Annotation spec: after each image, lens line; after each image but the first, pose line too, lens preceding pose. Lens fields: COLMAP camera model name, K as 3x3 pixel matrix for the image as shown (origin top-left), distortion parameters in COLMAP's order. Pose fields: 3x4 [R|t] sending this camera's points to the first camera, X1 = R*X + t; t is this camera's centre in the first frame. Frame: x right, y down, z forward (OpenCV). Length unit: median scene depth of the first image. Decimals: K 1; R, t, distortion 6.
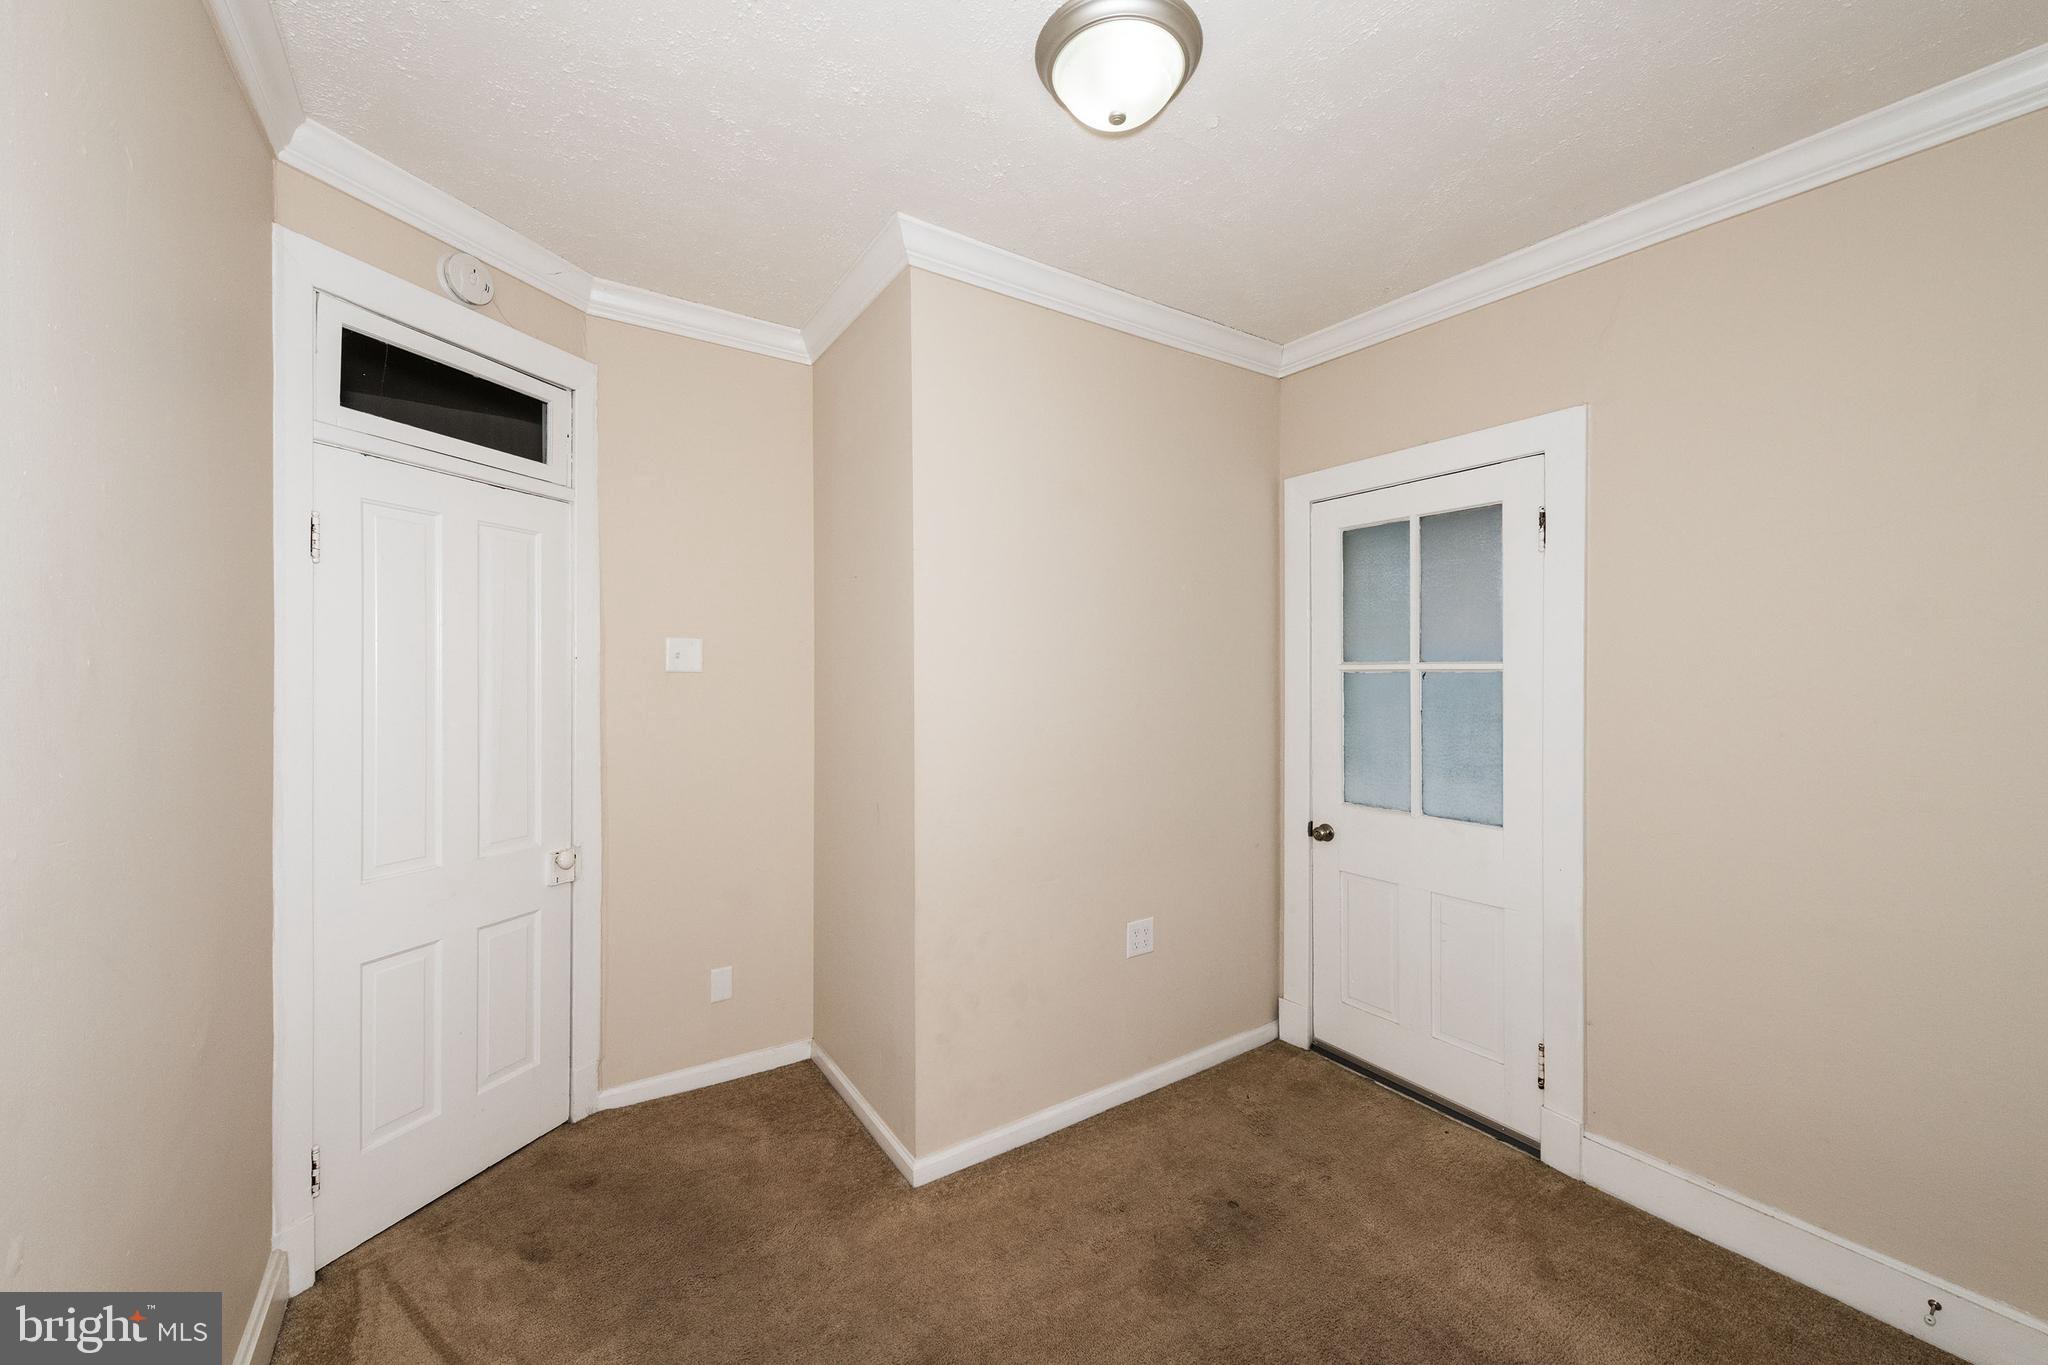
lens RADIAL K [[806.9, 0, 1017.4], [0, 806.9, 669.4], [0, 0, 1]] dist [0.016601, 0.000103]
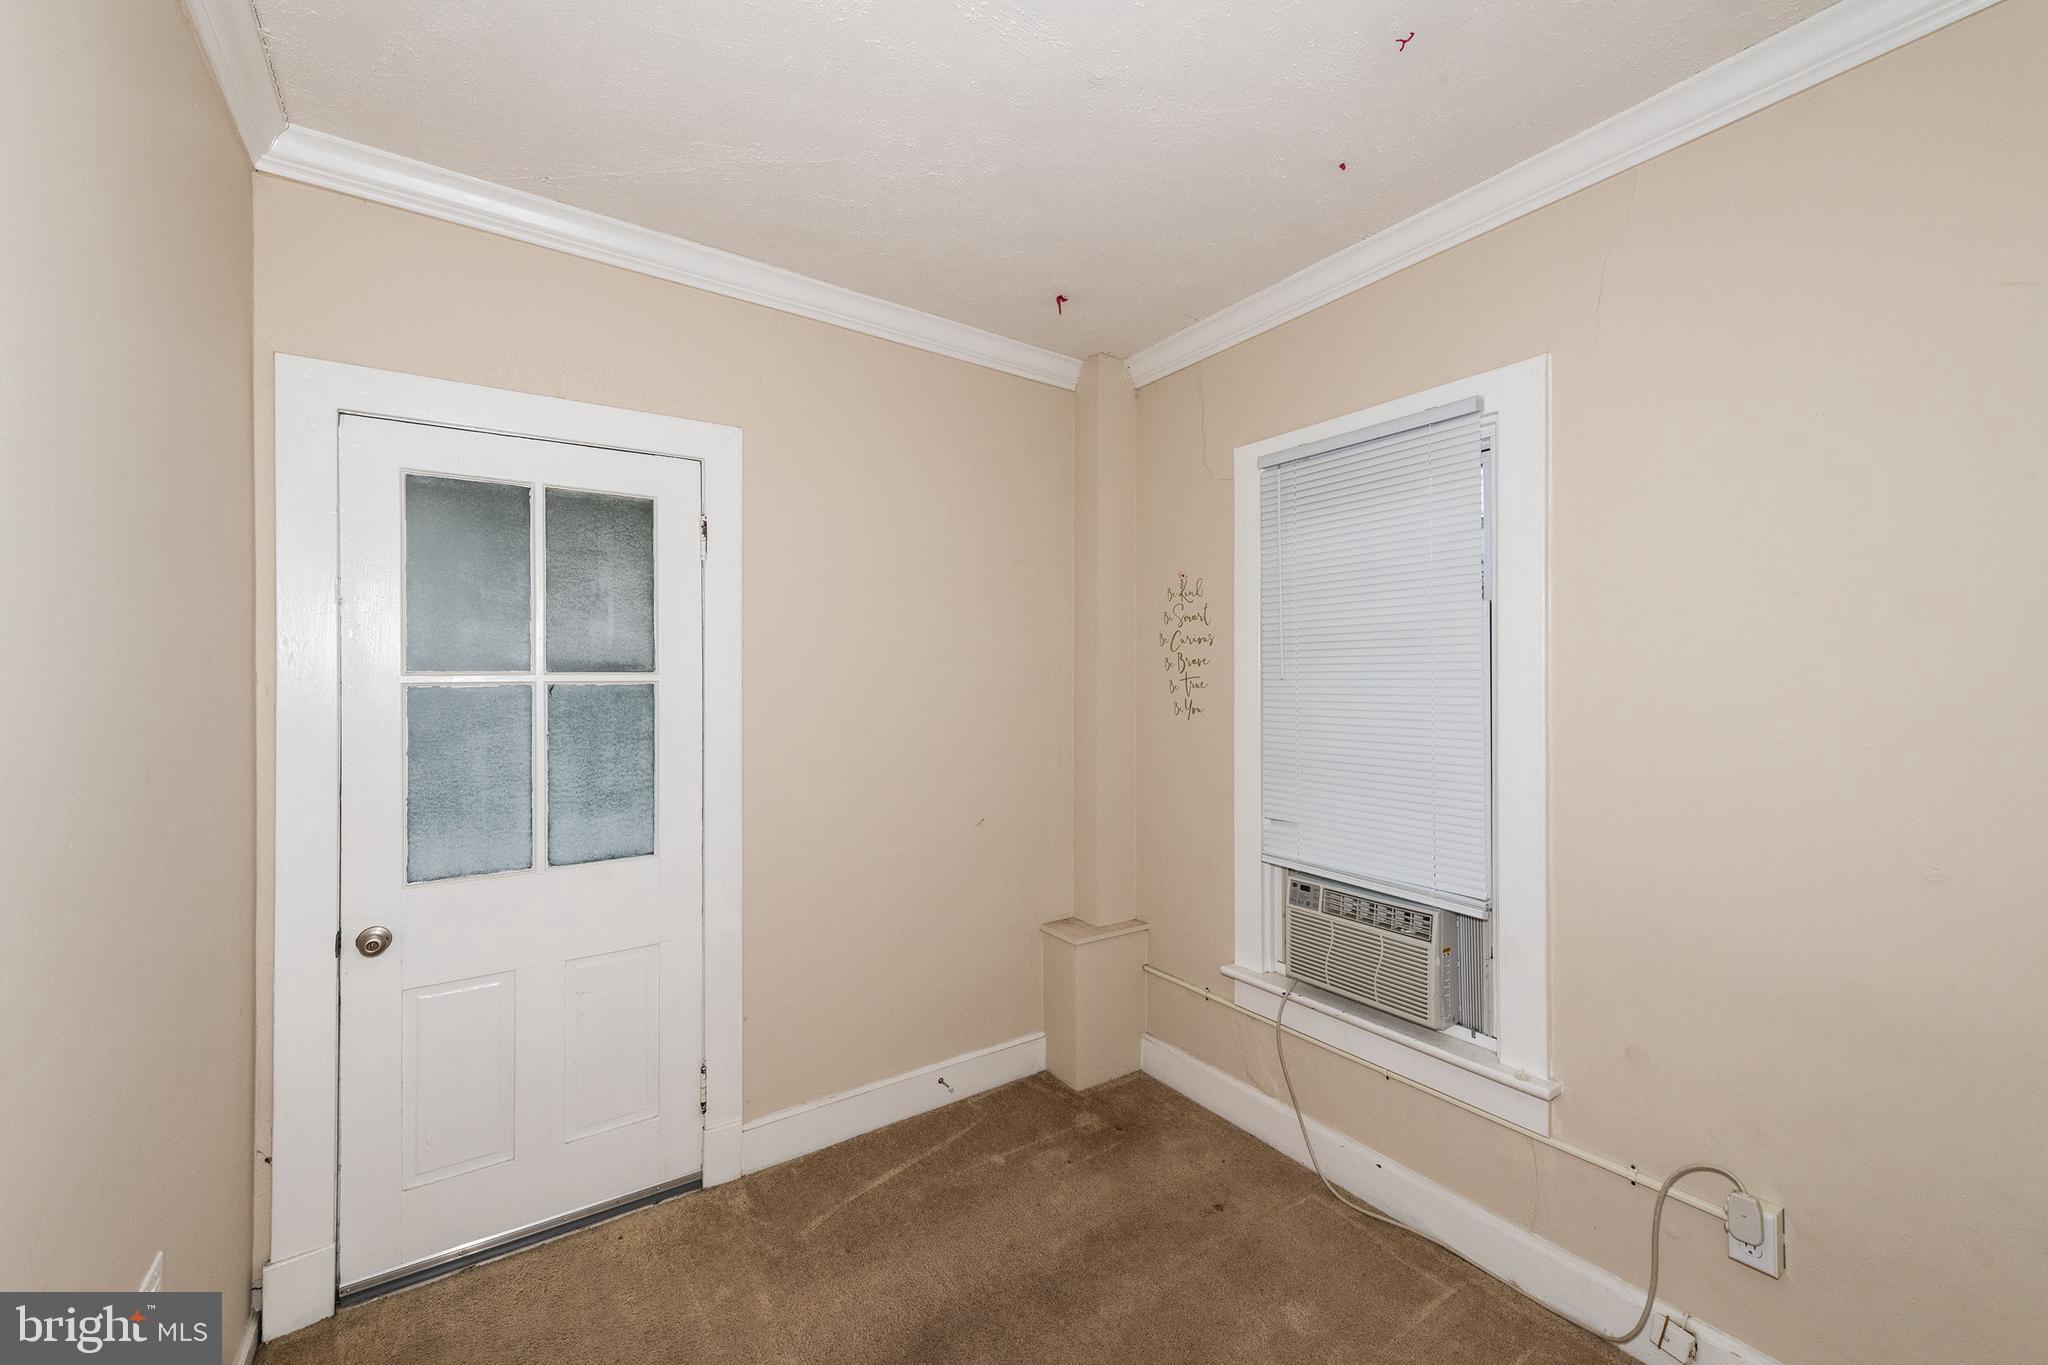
lens RADIAL K [[806.9, 0, 1017.4], [0, 806.9, 669.4], [0, 0, 1]] dist [0.016601, 0.000103]
pose [[-0.001040, 0.015890, 0.999873, -0.299959], [0.005424, 0.999859, -0.015885, 0.002971], [-0.999985, 0.005407, -0.001126, 0.560117]]
